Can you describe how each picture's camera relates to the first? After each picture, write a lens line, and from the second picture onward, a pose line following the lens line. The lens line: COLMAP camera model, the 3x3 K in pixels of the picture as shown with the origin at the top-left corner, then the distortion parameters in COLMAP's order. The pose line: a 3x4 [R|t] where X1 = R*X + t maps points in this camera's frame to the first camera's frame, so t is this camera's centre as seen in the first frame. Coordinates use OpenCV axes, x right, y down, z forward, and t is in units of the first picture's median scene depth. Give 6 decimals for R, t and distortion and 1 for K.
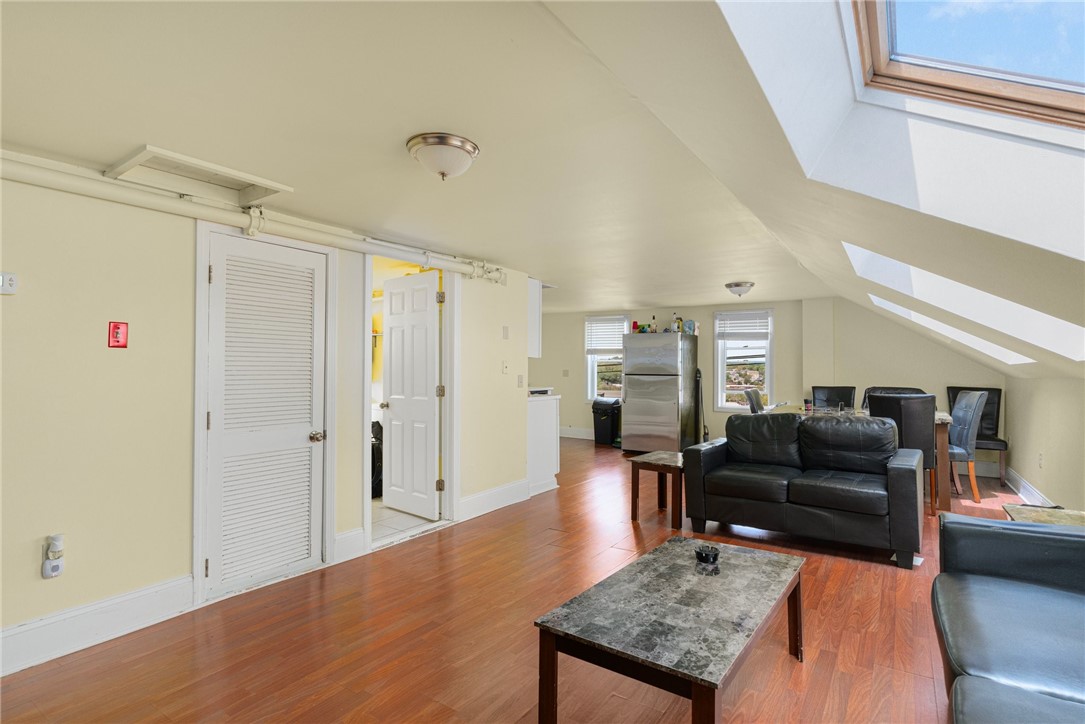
lens RADIAL K [[521.5, 0, 540.1], [0, 521.5, 360.7], [0, 0, 1]] dist [-0.002973, 0.001939]
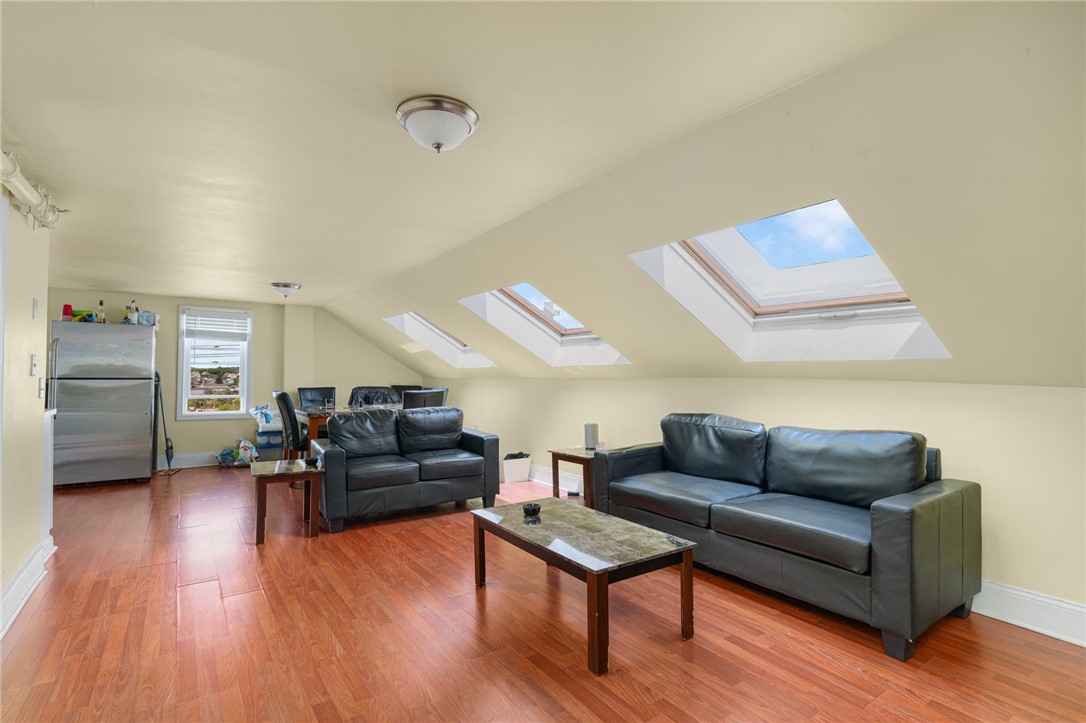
lens RADIAL K [[522.0, 0, 536.7], [0, 522.0, 365.9], [0, 0, 1]] dist [-0.002973, 0.001939]
pose [[0.377412, 0.011171, 0.925978, -0.424007], [-0.014110, 0.999881, -0.006312, 0.006803], [-0.925938, -0.010683, 0.377525, 0.229733]]
